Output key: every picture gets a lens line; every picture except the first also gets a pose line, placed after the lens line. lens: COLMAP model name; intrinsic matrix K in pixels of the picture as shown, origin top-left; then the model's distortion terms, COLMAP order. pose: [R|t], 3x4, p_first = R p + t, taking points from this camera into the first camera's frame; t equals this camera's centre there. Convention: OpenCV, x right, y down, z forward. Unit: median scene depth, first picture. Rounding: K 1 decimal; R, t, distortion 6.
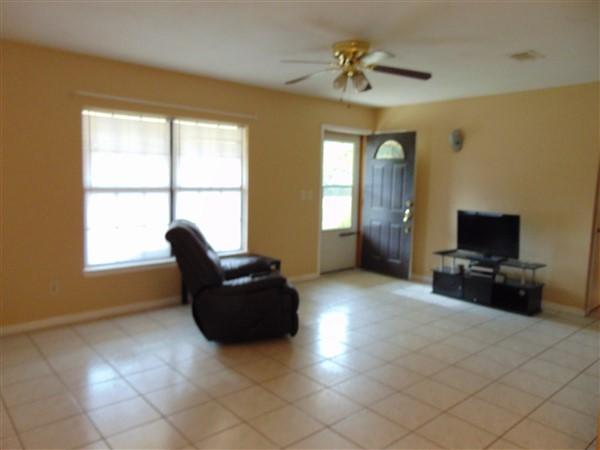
lens RADIAL K [[445.5, 0, 300.0], [0, 445.5, 223.7], [0, 0, 1]] dist [-0.001196, 0.033730]
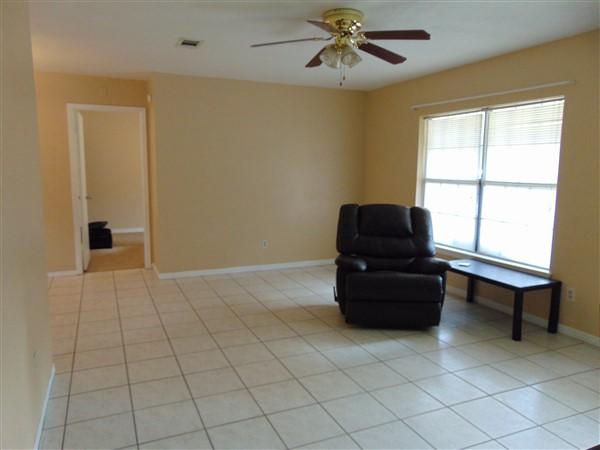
lens RADIAL K [[445.5, 0, 298.6], [0, 445.5, 227.0], [0, 0, 1]] dist [-0.001196, 0.033730]
pose [[-0.292747, 0.098727, -0.951080, 0.784452], [-0.116926, 0.983495, 0.138082, -0.069211], [0.949014, 0.151629, -0.276371, 0.910945]]
